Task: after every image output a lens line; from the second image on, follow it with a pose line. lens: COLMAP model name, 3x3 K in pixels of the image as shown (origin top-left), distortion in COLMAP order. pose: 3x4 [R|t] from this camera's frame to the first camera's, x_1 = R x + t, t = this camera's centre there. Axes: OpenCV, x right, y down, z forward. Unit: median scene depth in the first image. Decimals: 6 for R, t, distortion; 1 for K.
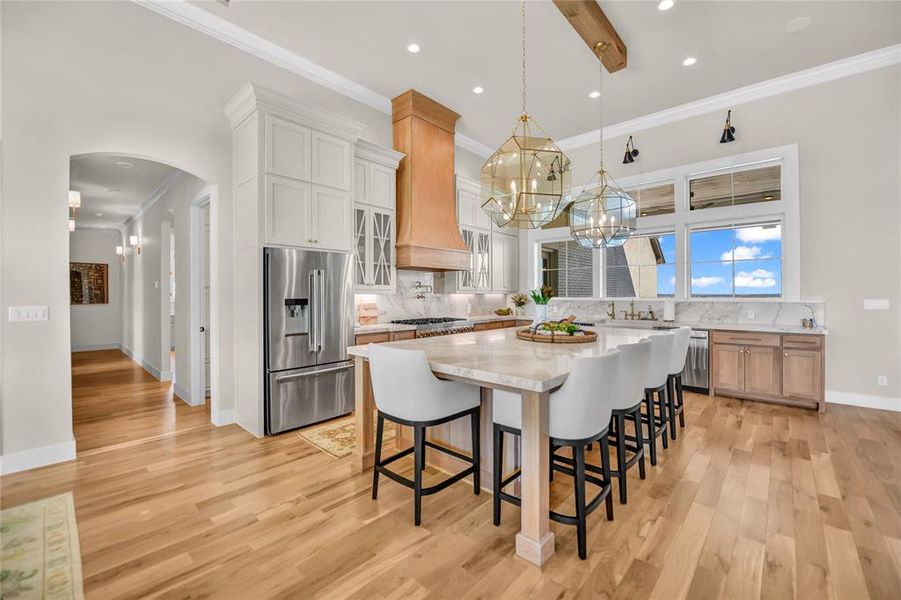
lens RADIAL K [[378.1, 0, 450.5], [0, 378.1, 300.0], [0, 0, 1]] dist [-0.024704, -0.000146]
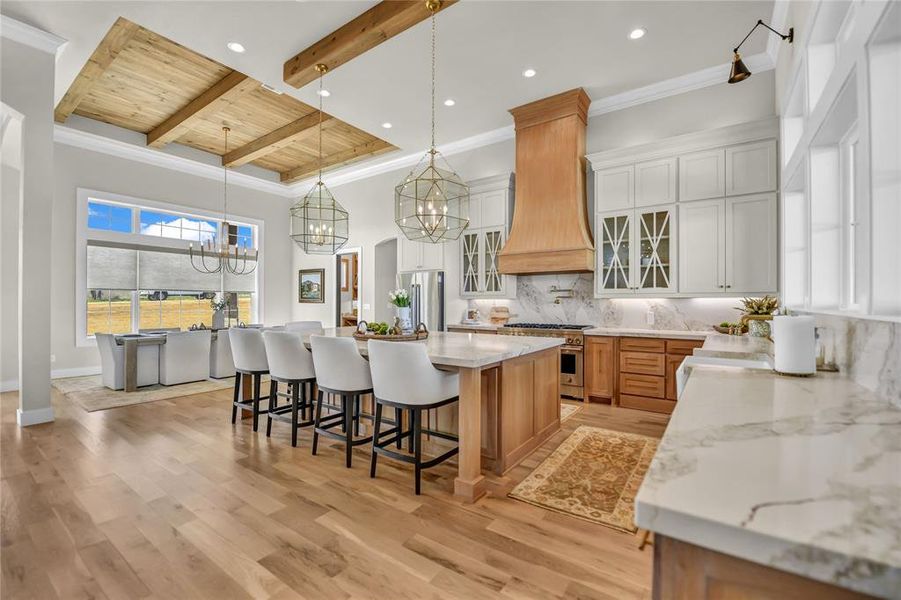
lens RADIAL K [[378.5, 0, 463.2], [0, 378.5, 308.1], [0, 0, 1]] dist [0.001084, -0.000010]
pose [[0.128407, 0.024363, -0.991422, 1.109654], [-0.010408, 0.999676, 0.023218, -0.014272], [0.991667, 0.007337, 0.128619, 0.828737]]
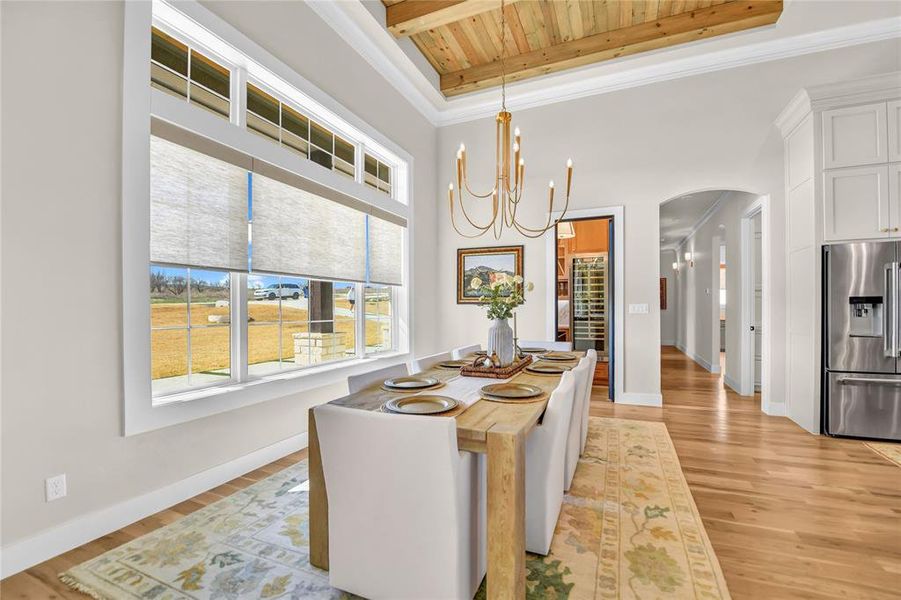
lens RADIAL K [[384.6, 0, 448.0], [0, 384.6, 312.2], [0, 0, 1]] dist [-0.019101, -0.000750]
pose [[0.329012, 0.006260, -0.944305, 0.093259], [-0.006775, 0.999968, 0.004269, 0.030211], [0.944302, 0.004993, 0.329043, -0.204951]]
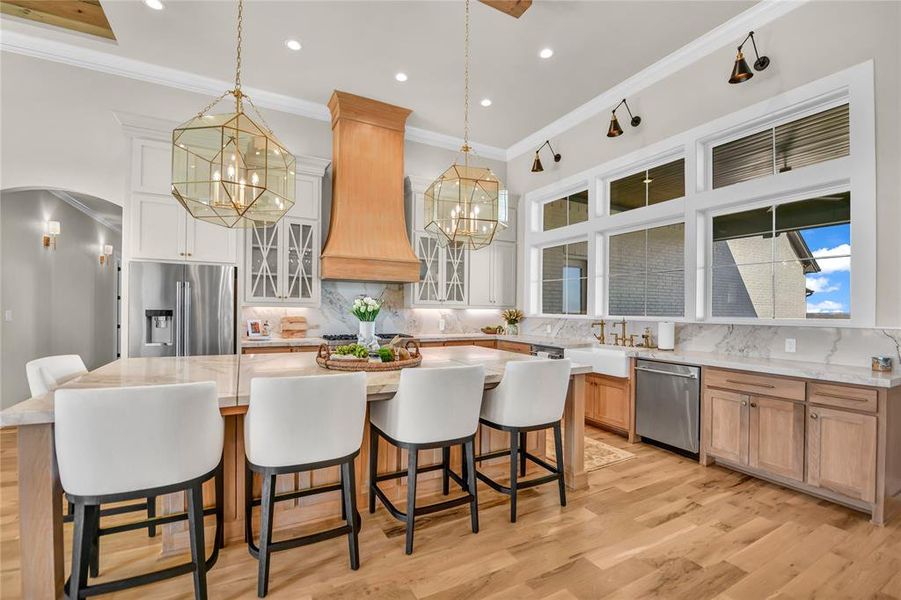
lens RADIAL K [[384.6, 0, 448.0], [0, 384.6, 312.2], [0, 0, 1]] dist [-0.019101, -0.000750]
pose [[0.938678, 0.014918, -0.344473, 0.568998], [-0.017867, 0.999826, -0.005389, -0.004757], [0.344332, 0.011213, 0.938781, 0.230519]]
